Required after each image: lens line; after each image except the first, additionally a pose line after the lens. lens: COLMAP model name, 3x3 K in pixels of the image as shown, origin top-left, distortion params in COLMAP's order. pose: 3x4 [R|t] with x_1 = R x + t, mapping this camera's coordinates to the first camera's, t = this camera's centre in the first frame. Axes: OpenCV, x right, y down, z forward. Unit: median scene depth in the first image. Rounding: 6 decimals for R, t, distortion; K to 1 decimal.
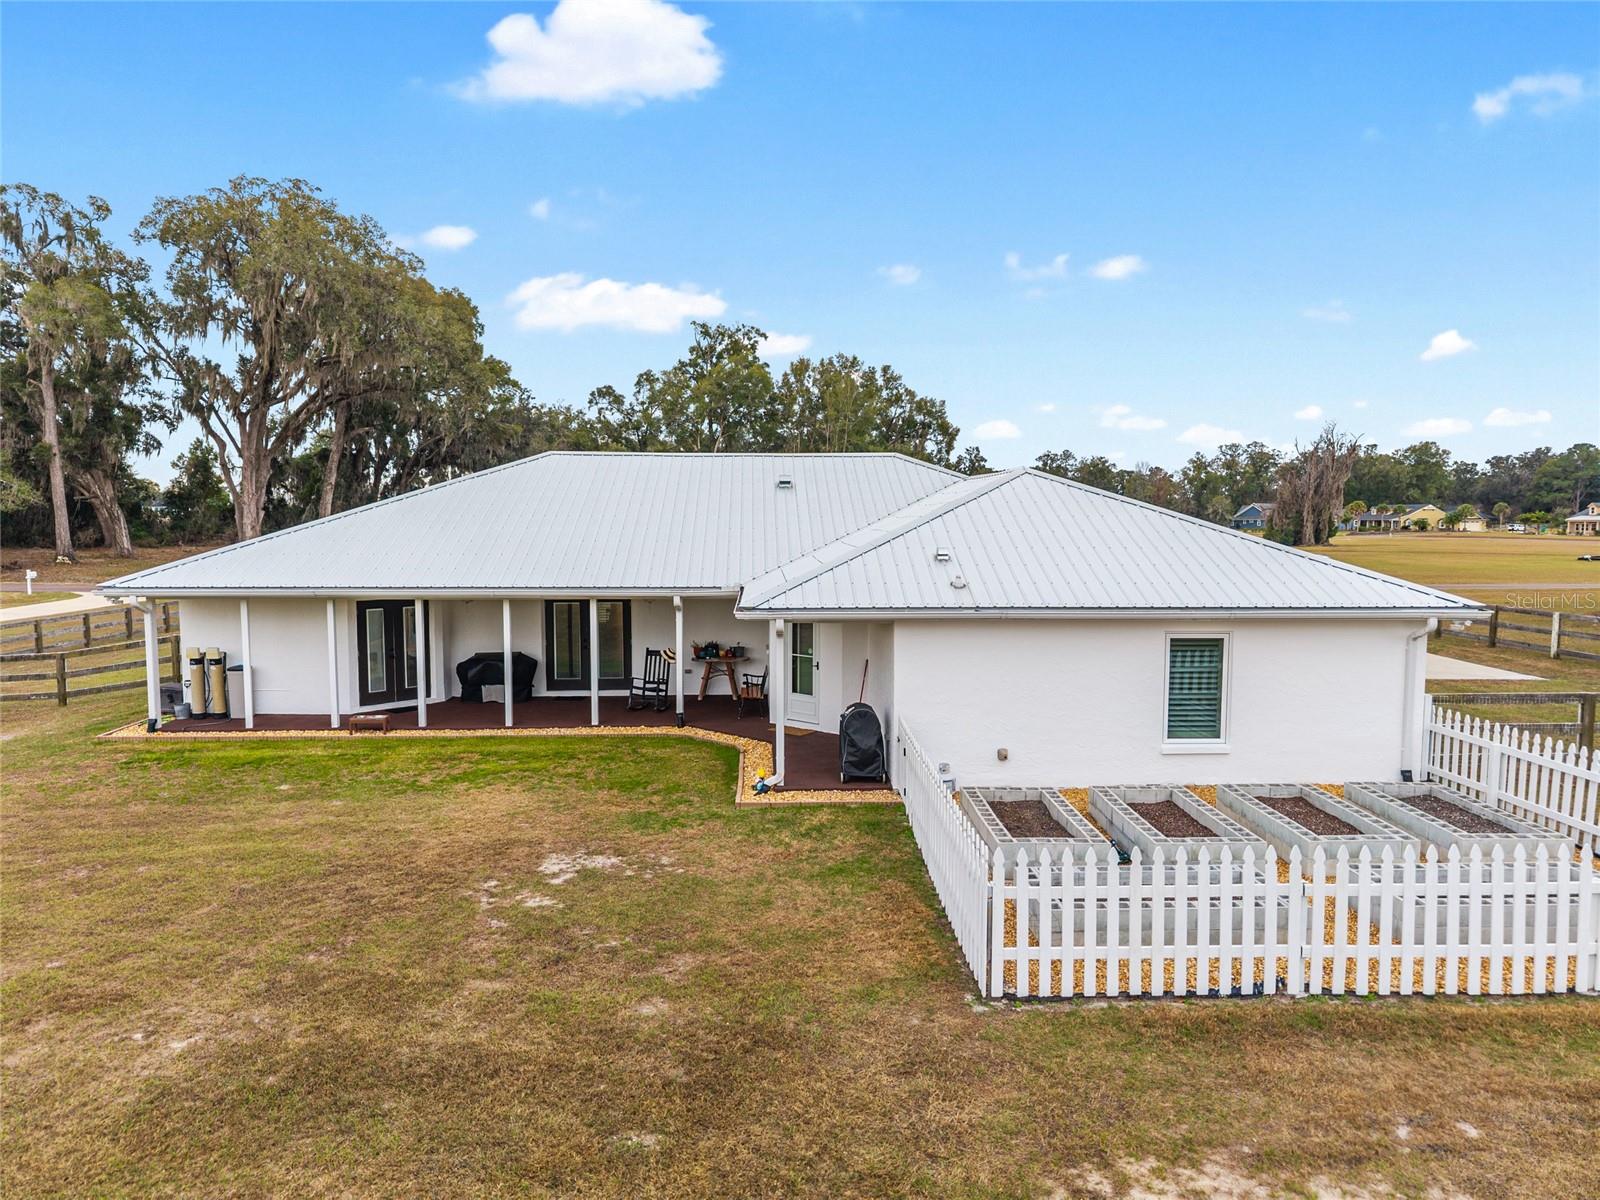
lens RADIAL K [[1071.6, 0, 787.7], [0, 1071.6, 598.8], [0, 0, 1]] dist [0.008644, -0.002992]
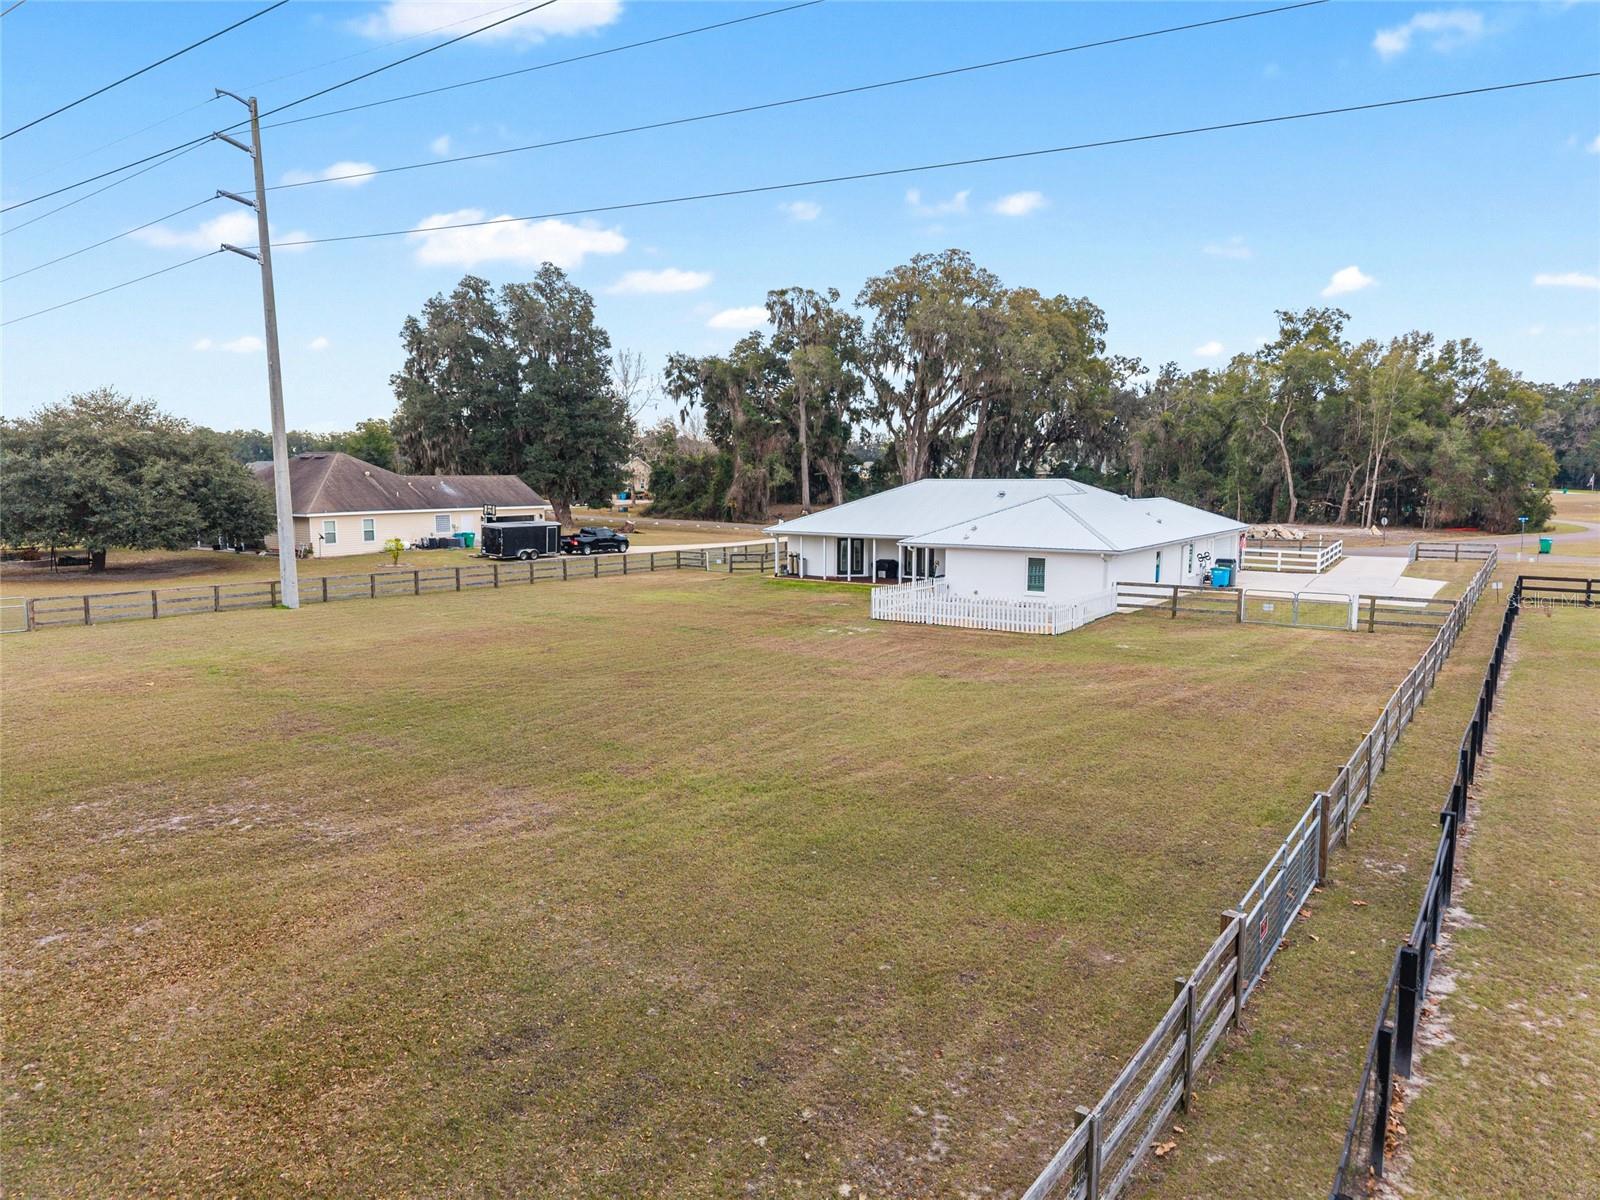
lens RADIAL K [[1060.5, 0, 791.6], [0, 1060.5, 604.6], [0, 0, 1]] dist [0.086508, -0.139347]
pose [[0.799986, 0.073597, -0.595488, 0.208853], [-0.043346, 0.996945, 0.064982, 0.000350], [0.598451, -0.026173, 0.800732, -0.233937]]
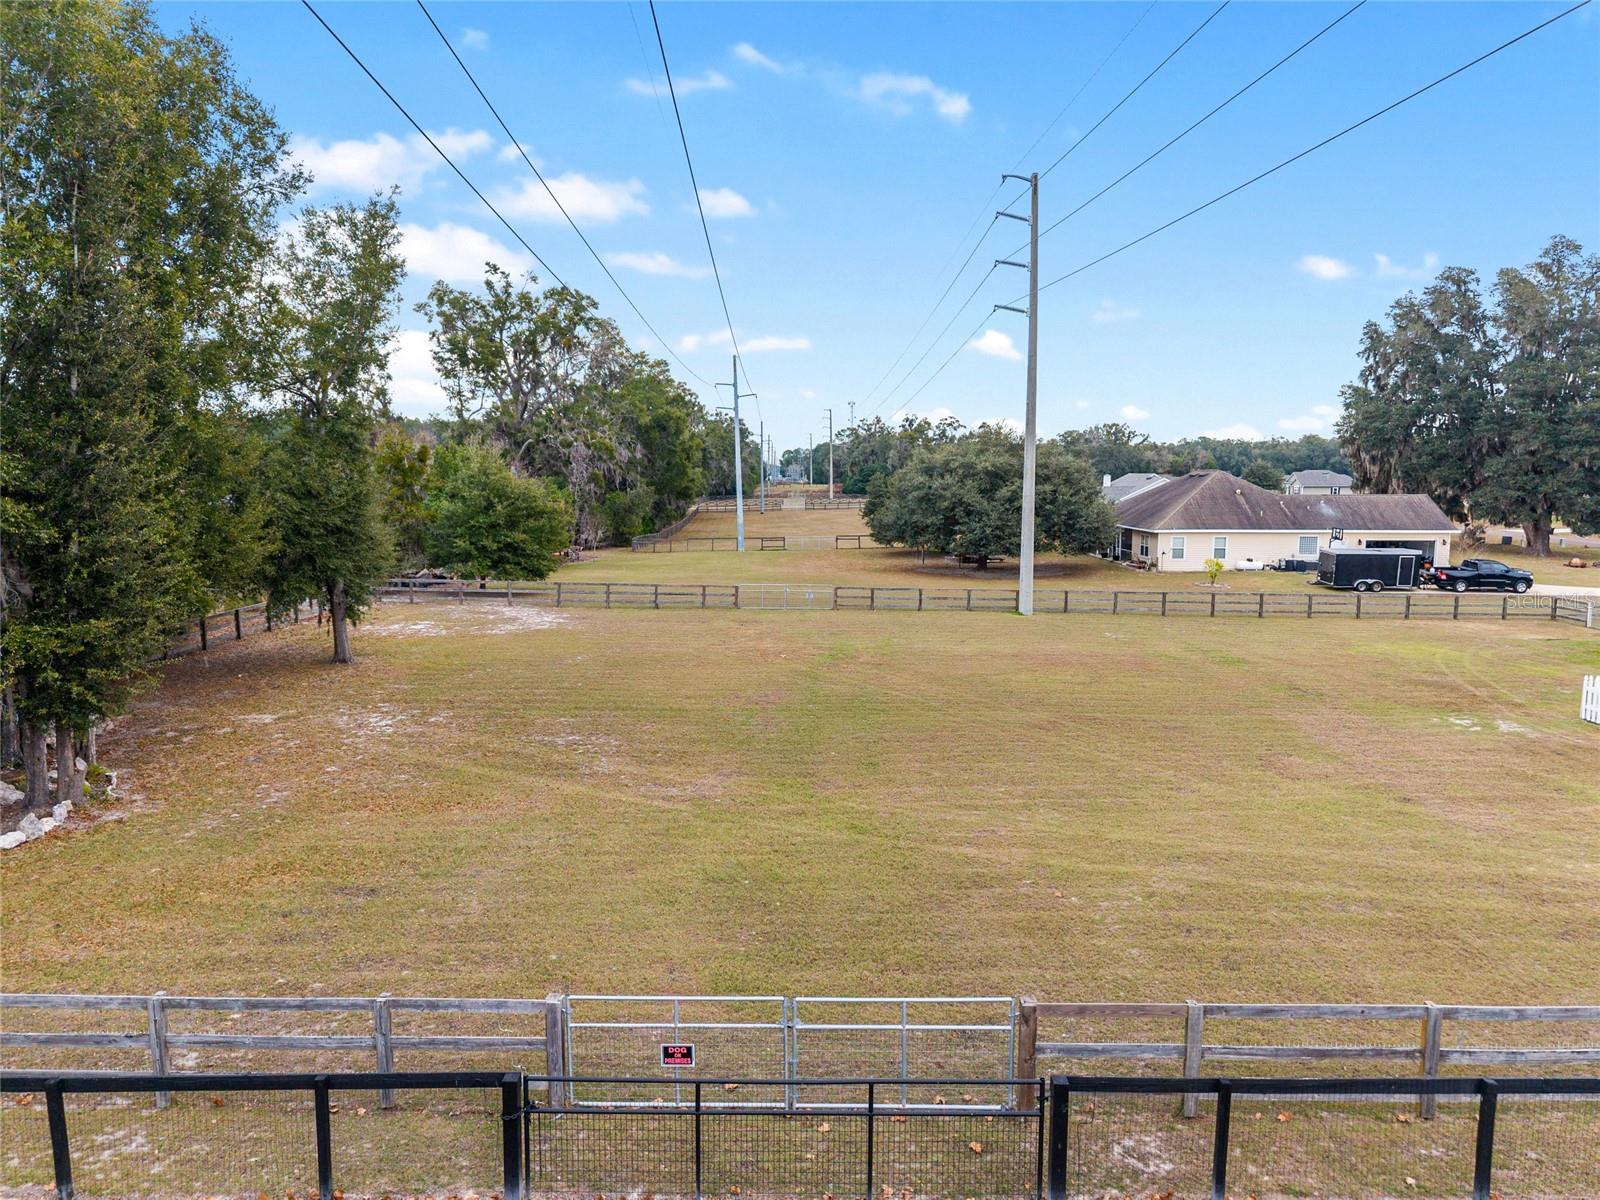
lens RADIAL K [[1064.4, 0, 789.6], [0, 1064.4, 600.6], [0, 0, 1]] dist [0.048716, -0.056775]
pose [[-0.040355, 0.116498, -0.992371, 0.278097], [-0.076799, 0.989880, 0.119328, -0.017057], [0.996230, 0.081028, -0.031000, -0.111013]]
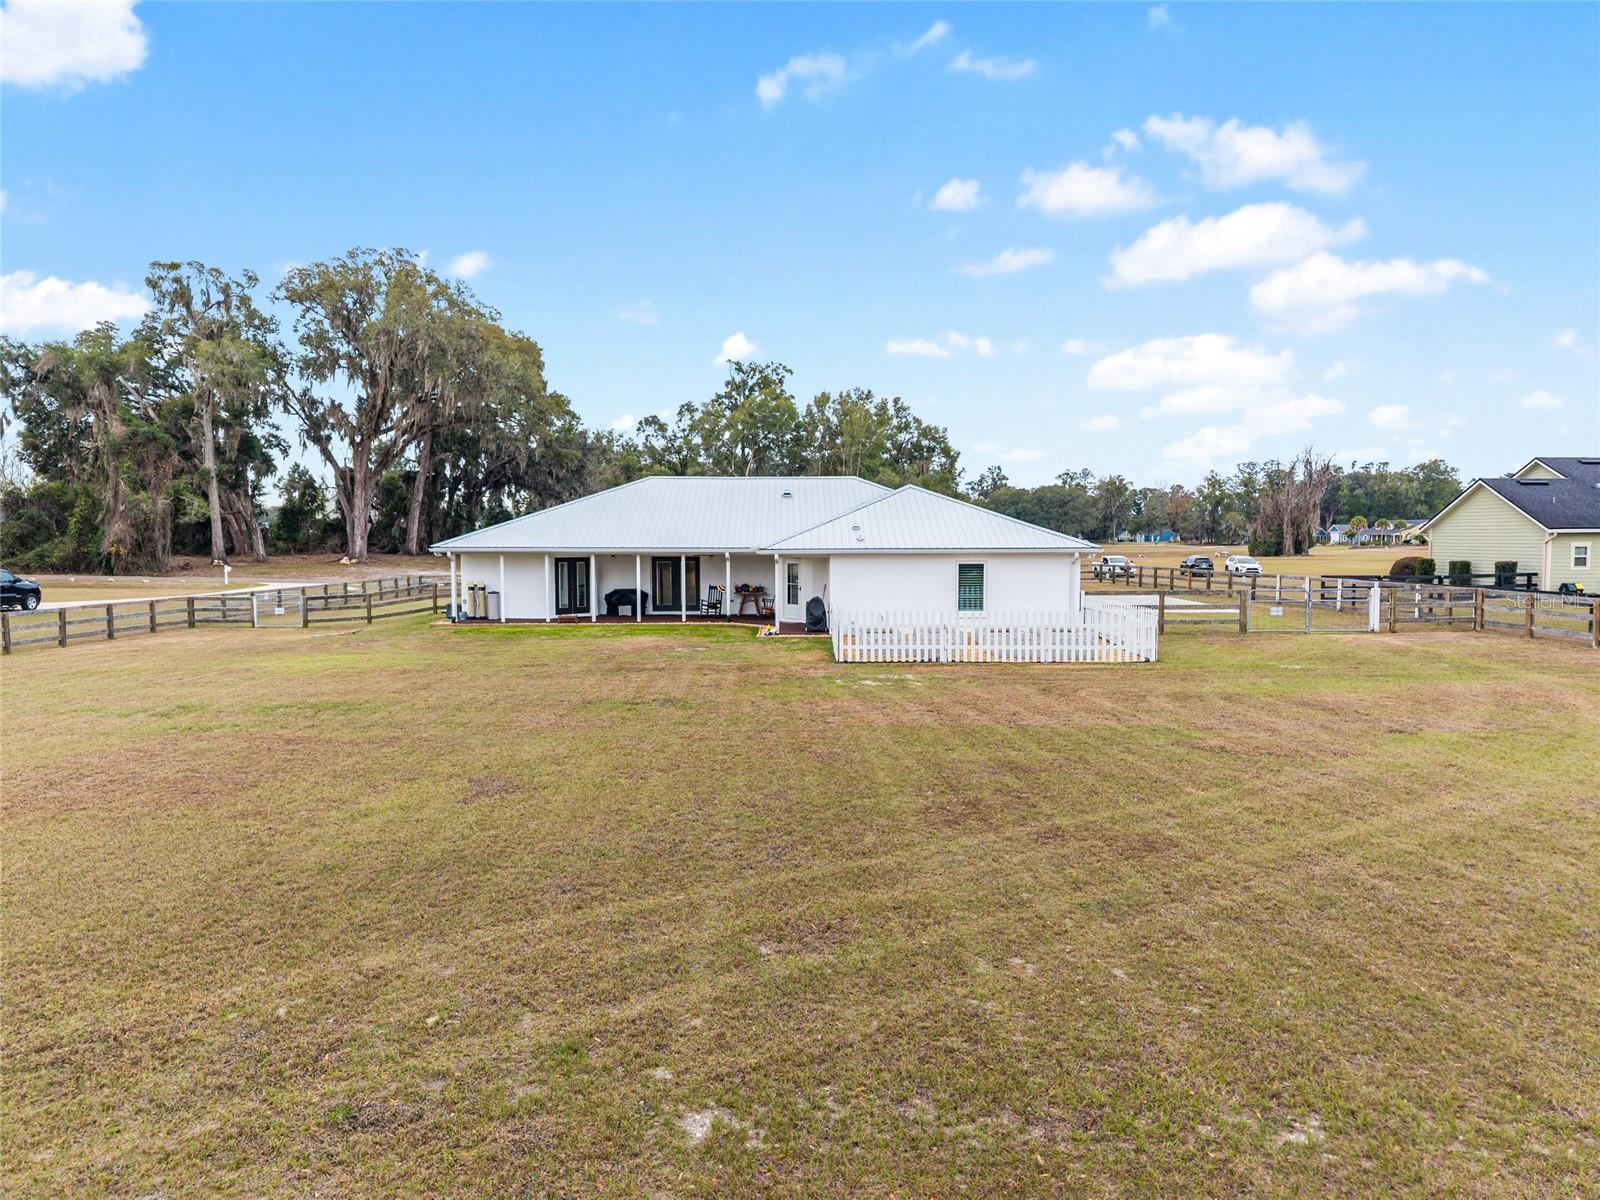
lens RADIAL K [[1073.2, 0, 790.4], [0, 1073.2, 598.5], [0, 0, 1]] dist [0.010547, -0.002564]
pose [[0.999618, -0.000450, -0.027639, 0.010161], [-0.000052, 0.999835, -0.018184, 0.018638], [0.027643, 0.018178, 0.999453, -0.147962]]
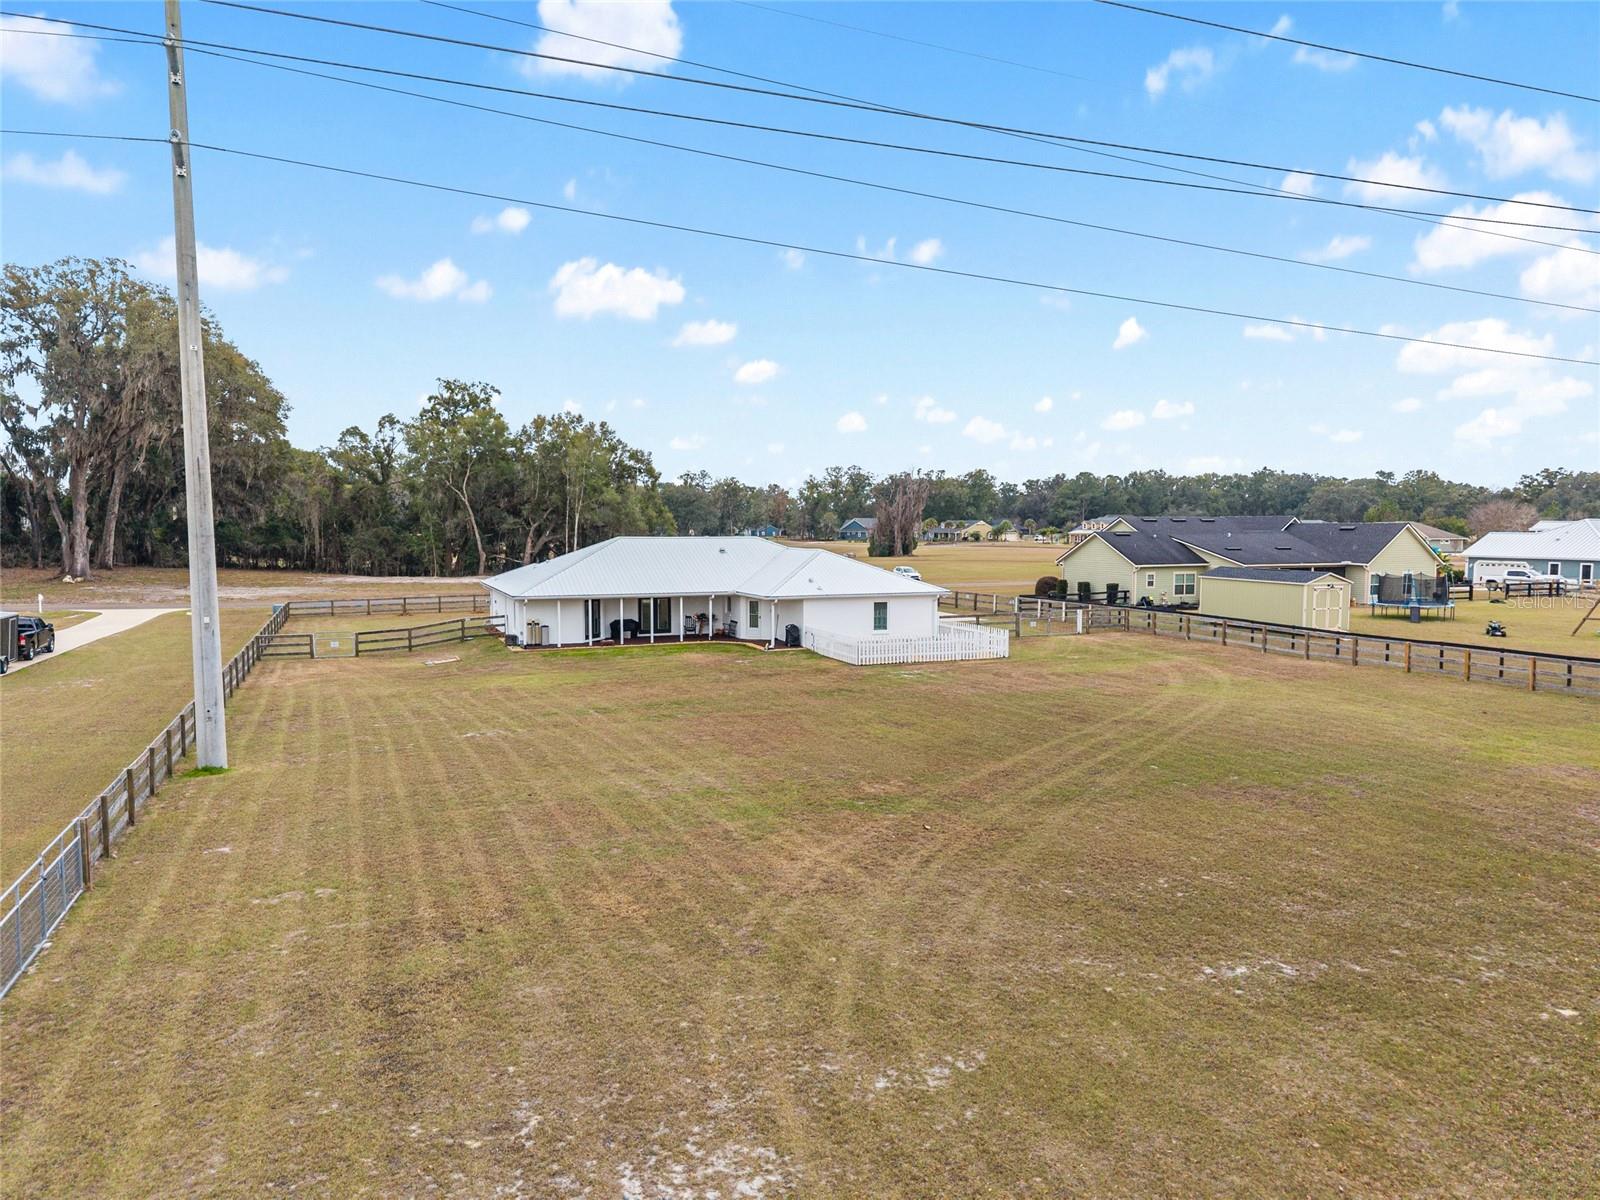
lens RADIAL K [[1059.6, 0, 787.4], [0, 1059.6, 605.0], [0, 0, 1]] dist [0.120241, -0.000851]
pose [[0.939330, -0.026380, 0.341998, -0.146170], [0.026265, 0.999643, 0.004968, 0.002467], [-0.342007, 0.004316, 0.939688, -0.289408]]
